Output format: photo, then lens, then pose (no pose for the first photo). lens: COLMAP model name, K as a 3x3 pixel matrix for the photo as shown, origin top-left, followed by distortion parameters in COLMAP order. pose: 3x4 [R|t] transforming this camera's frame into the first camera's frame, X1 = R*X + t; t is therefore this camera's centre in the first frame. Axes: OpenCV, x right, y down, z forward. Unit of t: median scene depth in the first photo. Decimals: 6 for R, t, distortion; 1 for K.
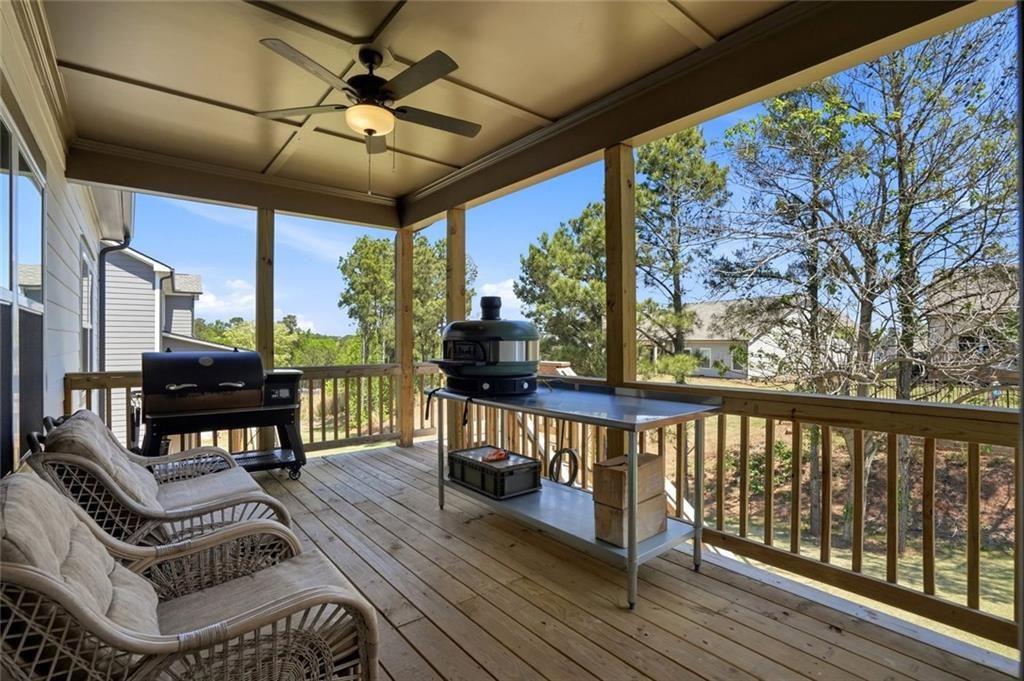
lens RADIAL K [[480.1, 0, 516.6], [0, 480.1, 339.2], [0, 0, 1]] dist [-0.055126, 0.019444]
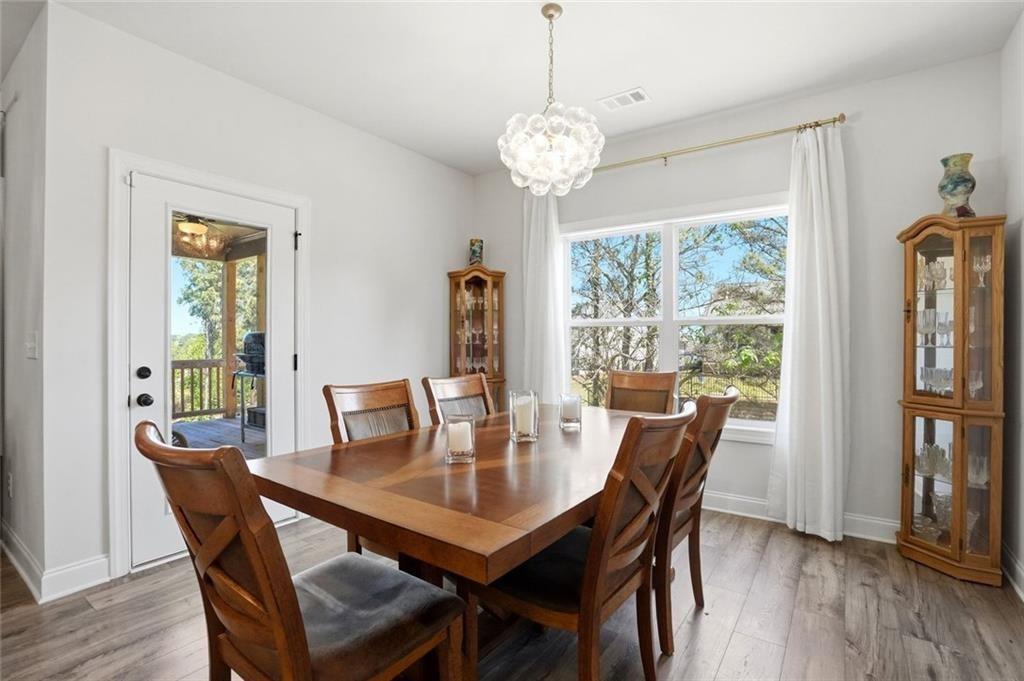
lens RADIAL K [[480.1, 0, 516.6], [0, 480.1, 339.2], [0, 0, 1]] dist [-0.055126, 0.019444]
pose [[0.964353, -0.001325, 0.264615, 0.207890], [0.000392, 0.999994, 0.003580, -0.010706], [-0.264618, -0.003348, 0.964347, -0.541347]]
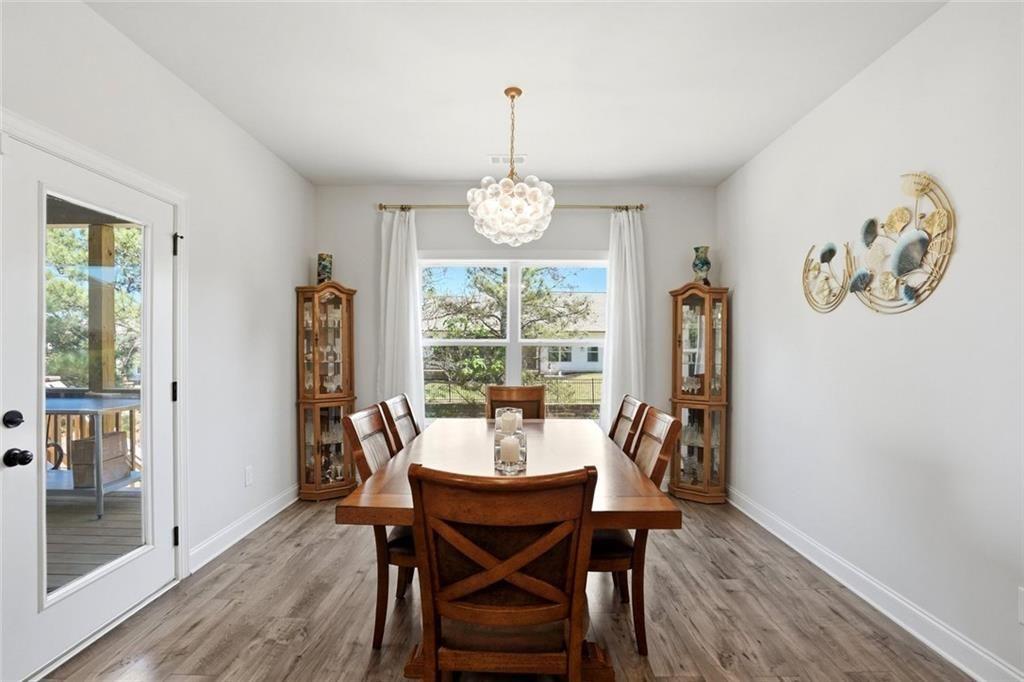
lens RADIAL K [[478.3, 0, 511.3], [0, 478.3, 349.1], [0, 0, 1]] dist [-0.054395, 0.019598]
pose [[0.646837, -0.001574, 0.762627, -0.028423], [-0.006122, 0.999955, 0.007256, -0.028278], [-0.762604, -0.009362, 0.646798, -0.477543]]
